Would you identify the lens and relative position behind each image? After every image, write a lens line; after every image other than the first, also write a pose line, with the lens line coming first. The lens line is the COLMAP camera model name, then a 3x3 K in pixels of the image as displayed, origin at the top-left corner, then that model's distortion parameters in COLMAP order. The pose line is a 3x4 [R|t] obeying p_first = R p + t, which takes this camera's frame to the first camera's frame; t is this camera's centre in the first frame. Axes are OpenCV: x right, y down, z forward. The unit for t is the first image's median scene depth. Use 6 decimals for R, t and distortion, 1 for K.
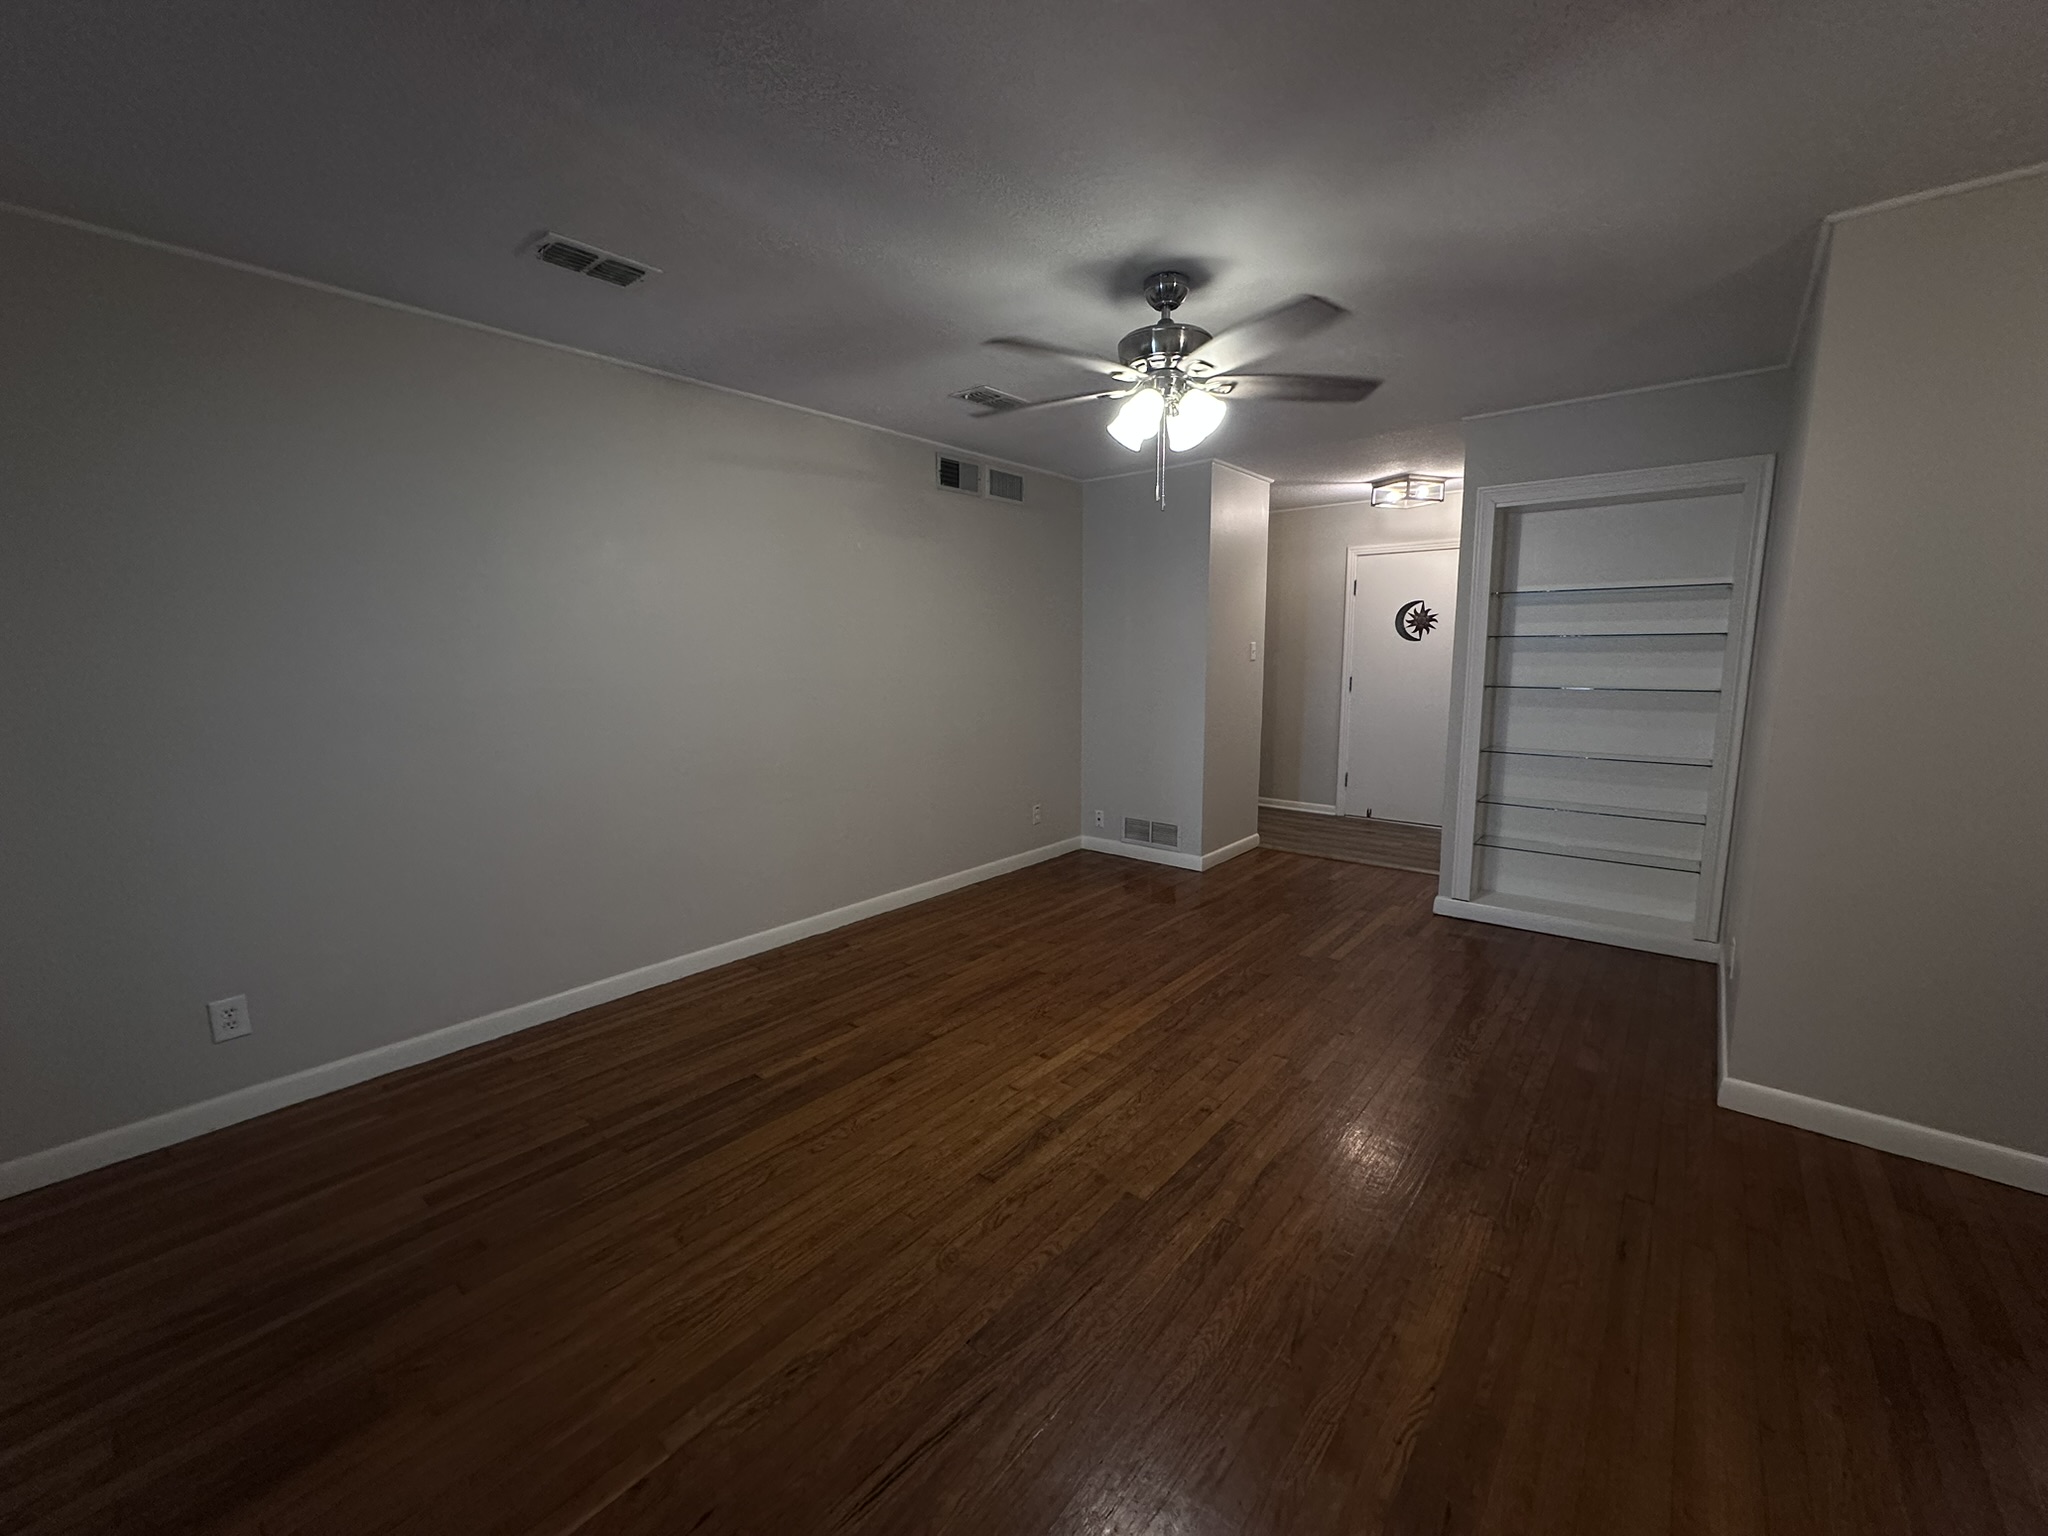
lens RADIAL K [[818.5, 0, 1021.8], [0, 818.5, 770.4], [0, 0, 1]] dist [-0.001377, 0.000044]
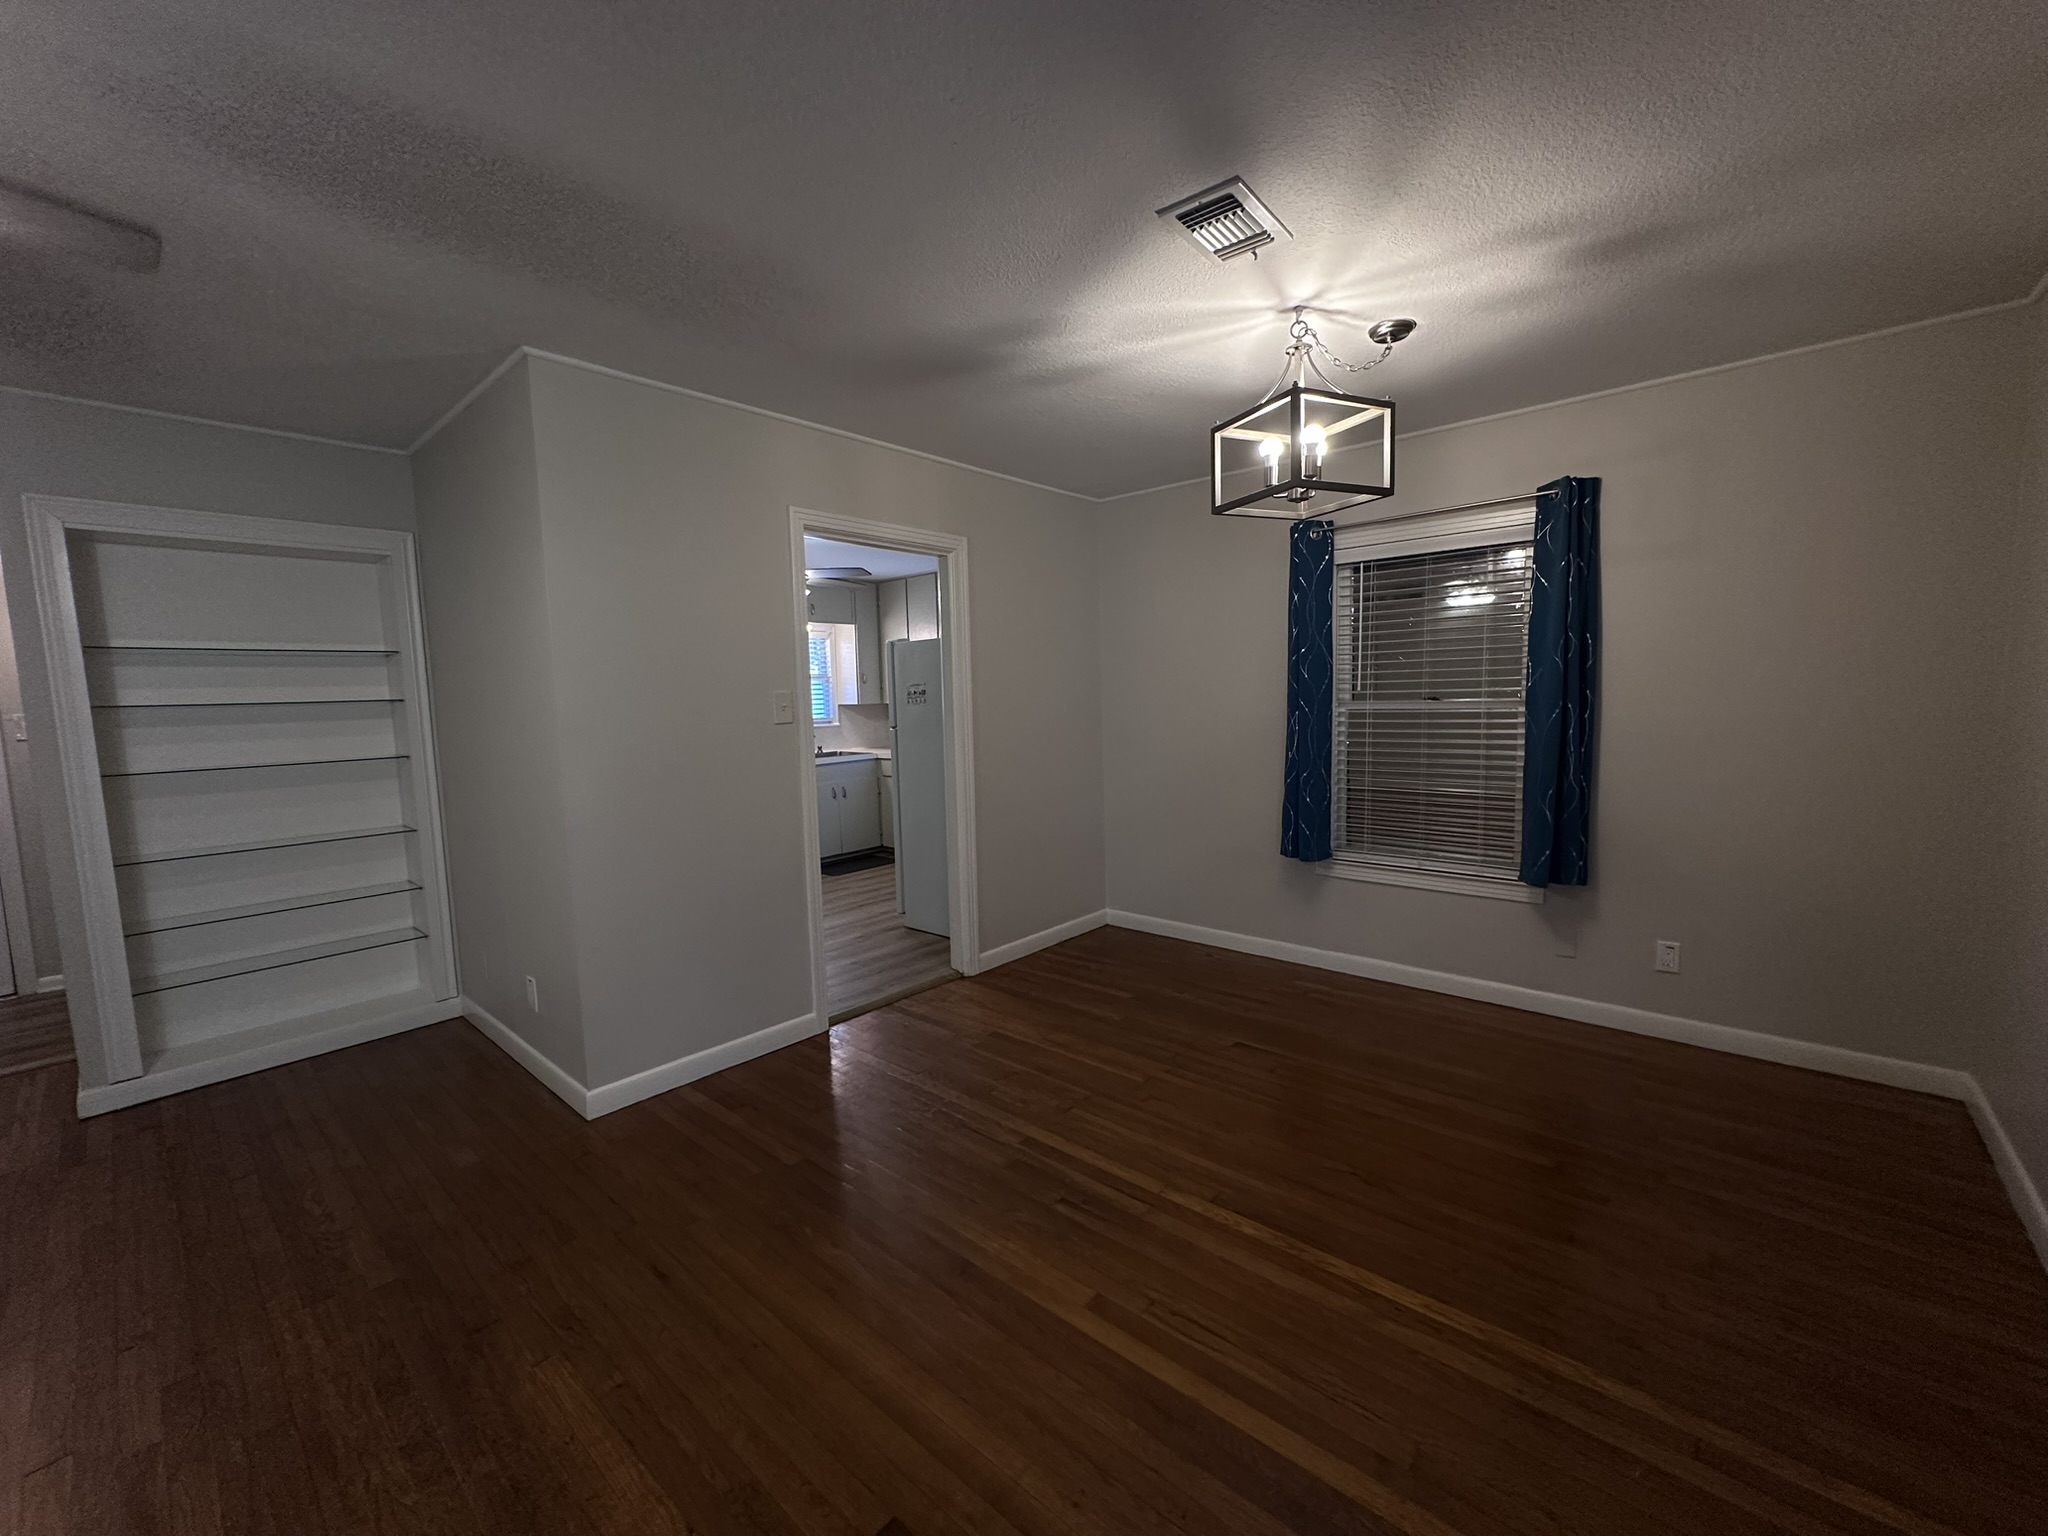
lens RADIAL K [[818.5, 0, 1021.8], [0, 818.5, 770.4], [0, 0, 1]] dist [-0.001377, 0.000044]
pose [[0.035873, -0.088832, 0.995400, -0.136855], [0.176660, 0.980919, 0.081173, -0.029279], [-0.983618, 0.172935, 0.050882, 0.212538]]
